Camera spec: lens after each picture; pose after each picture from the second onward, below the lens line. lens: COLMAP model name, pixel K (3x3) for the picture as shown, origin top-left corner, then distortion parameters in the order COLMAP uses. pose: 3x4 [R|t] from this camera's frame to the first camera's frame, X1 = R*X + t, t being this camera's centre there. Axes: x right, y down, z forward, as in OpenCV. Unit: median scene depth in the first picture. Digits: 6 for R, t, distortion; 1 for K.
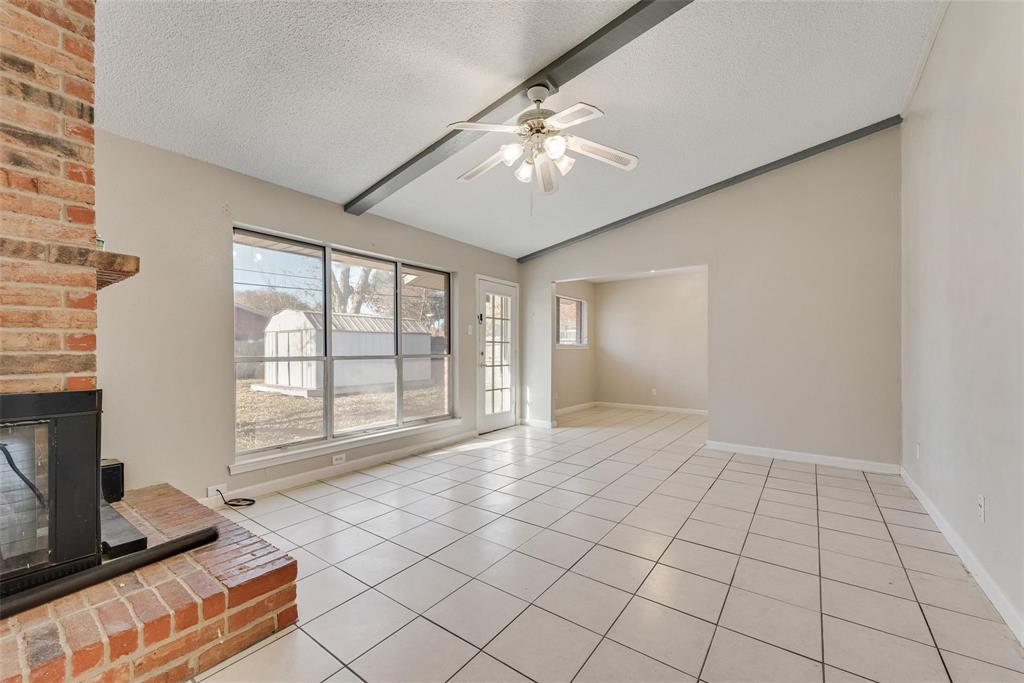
lens RADIAL K [[402.4, 0, 512.0], [0, 402.4, 348.5], [0, 0, 1]] dist [0.004155, 0.000046]
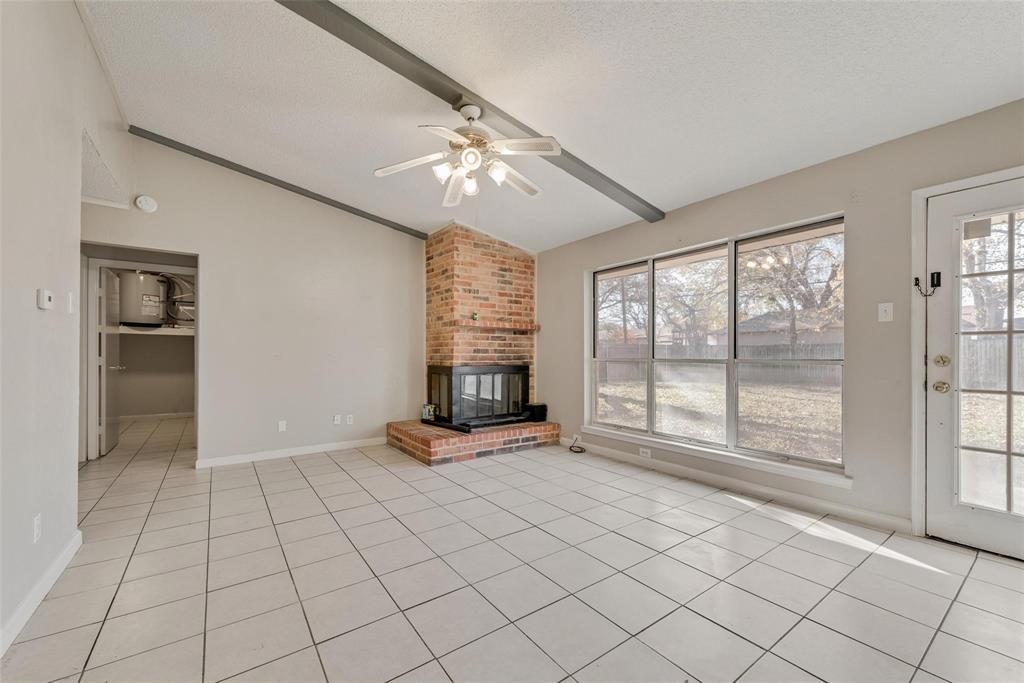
lens RADIAL K [[402.4, 0, 515.0], [0, 402.4, 351.8], [0, 0, 1]] dist [0.004155, 0.000046]
pose [[-0.302075, -0.000477, -0.953284, 0.661763], [0.007426, 0.999968, -0.002854, 0.001419], [0.953255, -0.007941, -0.302062, 0.915408]]
